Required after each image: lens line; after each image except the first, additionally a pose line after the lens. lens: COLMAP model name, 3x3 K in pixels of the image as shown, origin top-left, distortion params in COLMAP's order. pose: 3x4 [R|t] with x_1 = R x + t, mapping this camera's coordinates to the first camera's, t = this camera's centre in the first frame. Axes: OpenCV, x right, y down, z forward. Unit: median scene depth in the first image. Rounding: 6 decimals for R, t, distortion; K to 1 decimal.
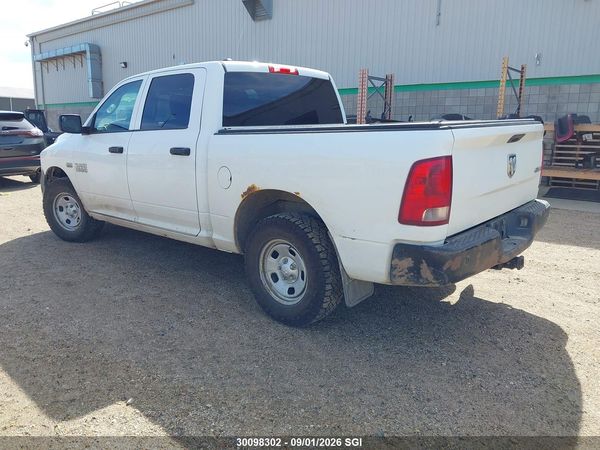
lens RADIAL K [[468.3, 0, 296.2], [0, 468.3, 224.2], [0, 0, 1]] dist [0.059425, -0.092285]
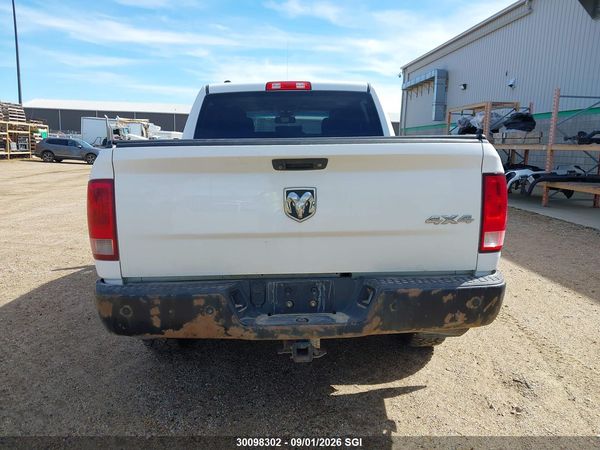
lens RADIAL K [[476.4, 0, 297.7], [0, 476.4, 218.9], [0, 0, 1]] dist [0.006010, -0.007101]
pose [[0.693786, 0.113238, -0.711223, 0.852845], [-0.153922, 0.988057, 0.007166, -0.097335], [0.703540, 0.104501, 0.702930, 0.472739]]
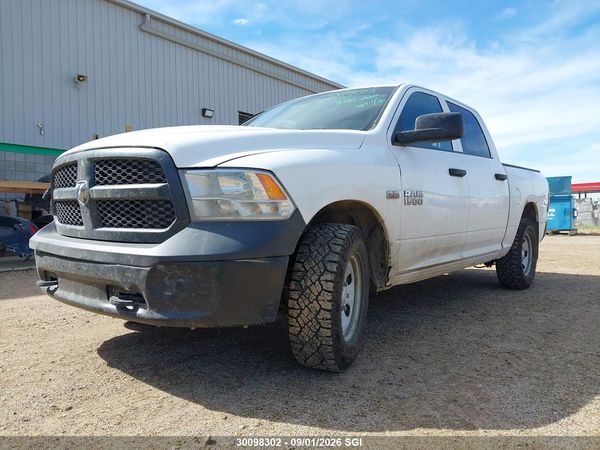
lens RADIAL K [[476.4, 0, 297.7], [0, 476.4, 218.9], [0, 0, 1]] dist [0.006010, -0.007101]
pose [[-0.038140, -0.000990, 0.999272, -1.564632], [0.216569, 0.976224, 0.009233, -0.193731], [-0.975522, 0.216763, -0.037018, 1.735850]]
